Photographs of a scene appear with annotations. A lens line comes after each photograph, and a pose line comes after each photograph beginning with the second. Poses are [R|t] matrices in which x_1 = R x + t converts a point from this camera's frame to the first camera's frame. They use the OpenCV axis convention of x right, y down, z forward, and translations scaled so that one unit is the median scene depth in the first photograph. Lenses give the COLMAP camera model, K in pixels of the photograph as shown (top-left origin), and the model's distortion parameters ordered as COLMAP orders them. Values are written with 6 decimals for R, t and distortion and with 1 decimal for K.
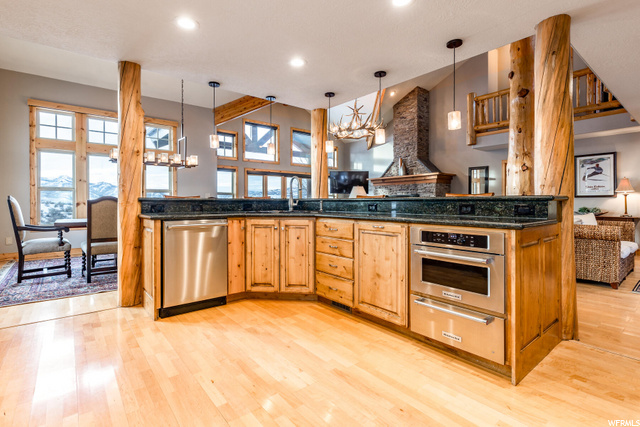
lens RADIAL K [[305.1, 0, 312.8], [0, 305.1, 198.7], [0, 0, 1]] dist [0.010990, -0.000370]
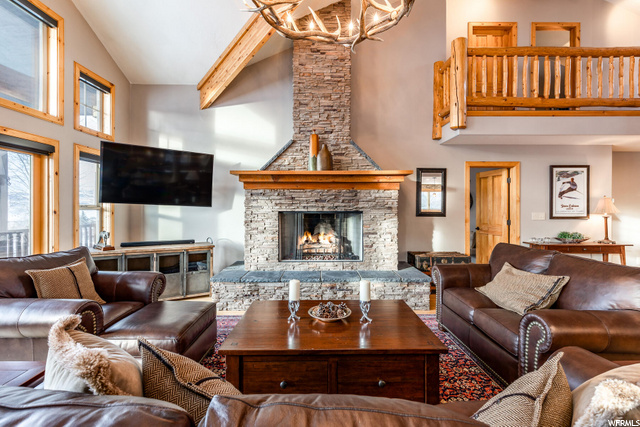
lens RADIAL K [[293.6, 0, 320.6], [0, 293.6, 207.1], [0, 0, 1]] dist [0.008915, -0.000086]
pose [[0.614342, 0.006925, 0.789010, -0.096302], [-0.012887, 0.999916, 0.001259, -0.027411], [-0.788935, -0.010941, 0.614380, 1.005494]]
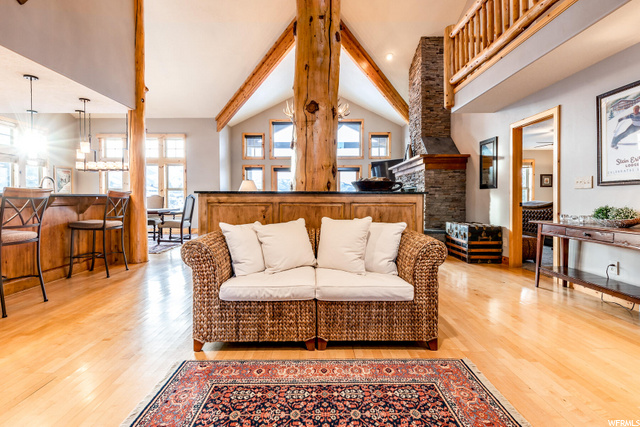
lens RADIAL K [[305.1, 0, 312.8], [0, 305.1, 198.7], [0, 0, 1]] dist [0.010990, -0.000370]
pose [[0.779323, -0.000034, -0.626622, 0.810957], [0.009545, 0.999885, 0.011817, 0.006430], [0.626549, -0.015190, 0.779234, 0.364791]]
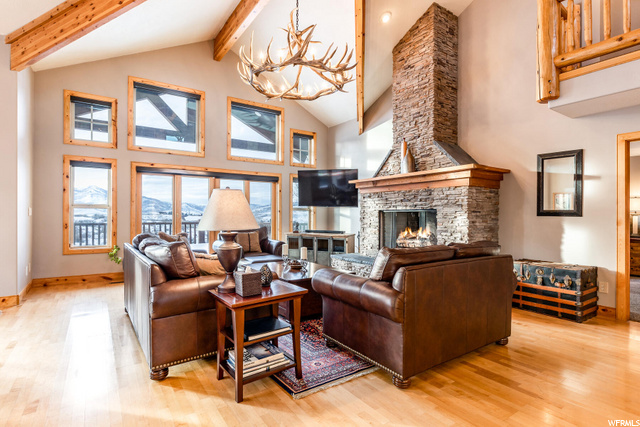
lens RADIAL K [[329.5, 0, 322.7], [0, 329.5, 211.5], [0, 0, 1]] dist [-0.002829, -0.000289]
pose [[0.997792, 0.003861, -0.066305, 0.259329], [-0.003570, 0.999983, 0.004506, -0.016112], [0.066322, -0.004259, 0.997789, 0.578283]]
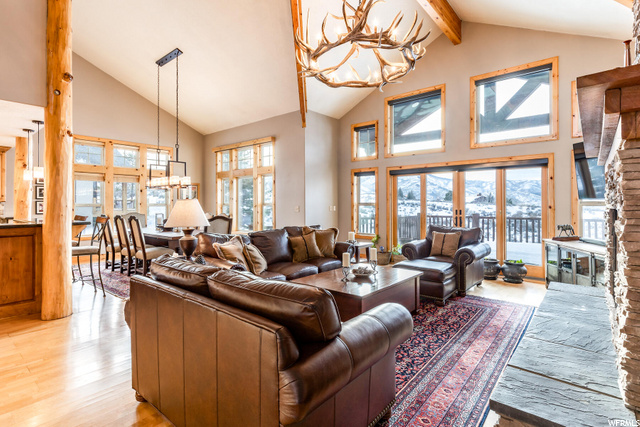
lens RADIAL K [[314.9, 0, 332.4], [0, 314.9, 203.6], [0, 0, 1]] dist [0.003455, 0.000277]
pose [[0.217317, -0.000826, -0.976101, 0.667571], [0.013926, 0.999900, 0.002254, -0.029522], [0.976002, -0.014083, 0.217307, 1.032342]]
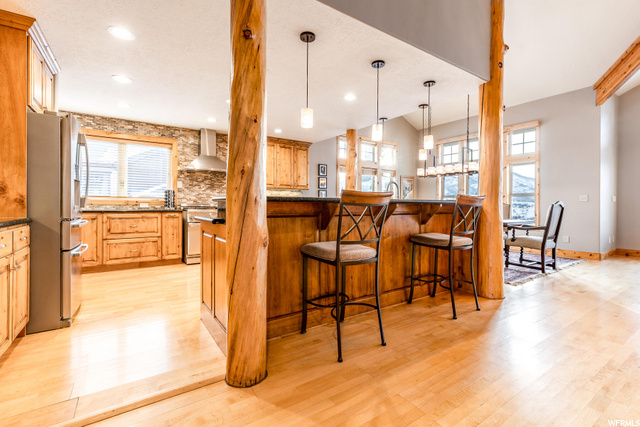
lens RADIAL K [[292.0, 0, 320.2], [0, 292.0, 211.1], [0, 0, 1]] dist [0.006033, -0.000270]
pose [[-0.079544, 0.020235, -0.996626, 0.554325], [0.004527, 0.999791, 0.019938, 0.007380], [0.996821, -0.002925, -0.079619, 0.423286]]
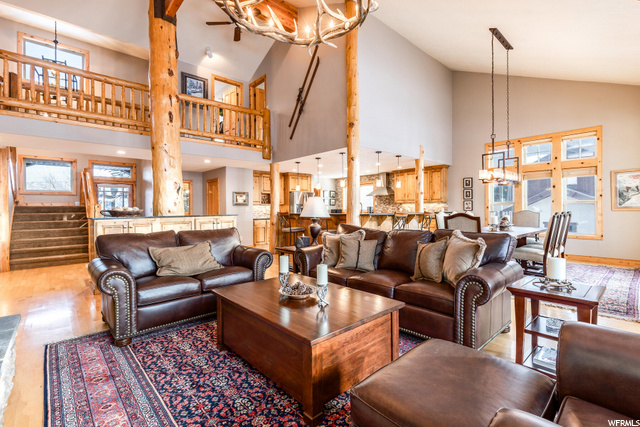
lens RADIAL K [[293.6, 0, 320.6], [0, 293.6, 207.1], [0, 0, 1]] dist [0.008915, -0.000086]
pose [[-0.997577, 0.008118, -0.069090, 0.164065], [0.009125, 0.999857, -0.014265, -0.006411], [0.068964, -0.014861, -0.997508, 1.541878]]
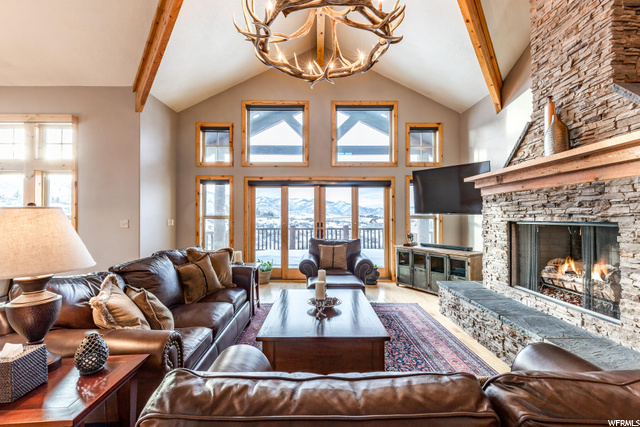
lens RADIAL K [[292.0, 0, 320.2], [0, 292.0, 211.1], [0, 0, 1]] dist [0.006033, -0.000270]
pose [[0.788790, -0.012485, -0.614536, 0.405083], [0.008012, 0.999918, -0.010030, -0.030703], [0.614610, 0.002988, 0.788825, 0.881867]]
